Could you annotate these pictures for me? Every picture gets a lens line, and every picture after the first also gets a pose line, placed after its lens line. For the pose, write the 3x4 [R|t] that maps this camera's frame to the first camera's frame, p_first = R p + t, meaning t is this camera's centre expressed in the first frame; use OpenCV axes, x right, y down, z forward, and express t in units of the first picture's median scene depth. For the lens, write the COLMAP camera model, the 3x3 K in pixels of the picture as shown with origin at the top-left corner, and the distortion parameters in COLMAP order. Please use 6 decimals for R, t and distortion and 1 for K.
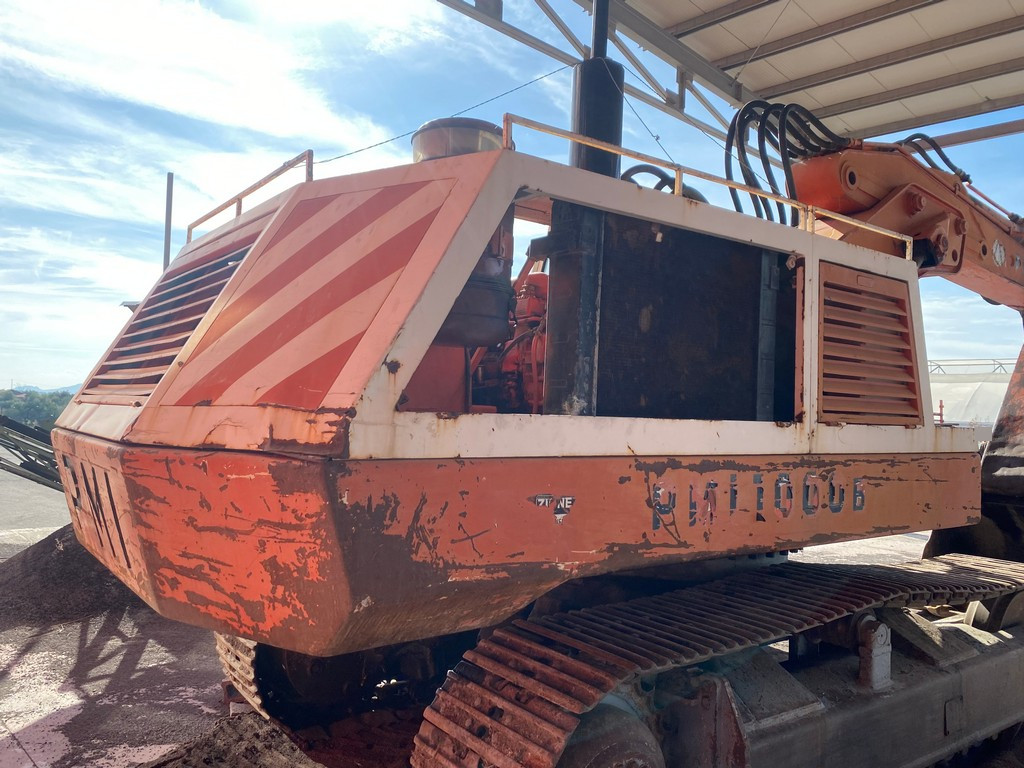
lens RADIAL K [[770.3, 0, 503.5], [0, 770.3, 382.2], [0, 0, 1]] dist [0.030819, -0.043147]
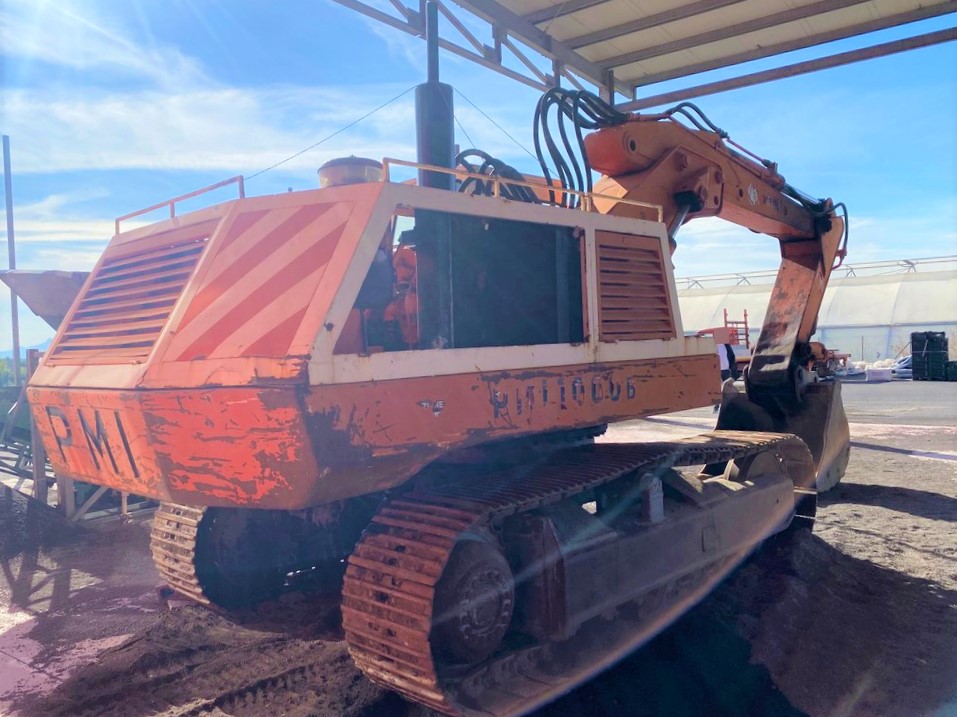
lens RADIAL K [[785.4, 0, 478.7], [0, 785.4, 354.8], [0, 0, 1]] dist [0.004550, 0.000769]
pose [[0.982336, -0.072453, 0.172530, -0.082991], [0.063171, 0.996275, 0.058700, -0.025674], [-0.176140, -0.046764, 0.983254, -0.444792]]
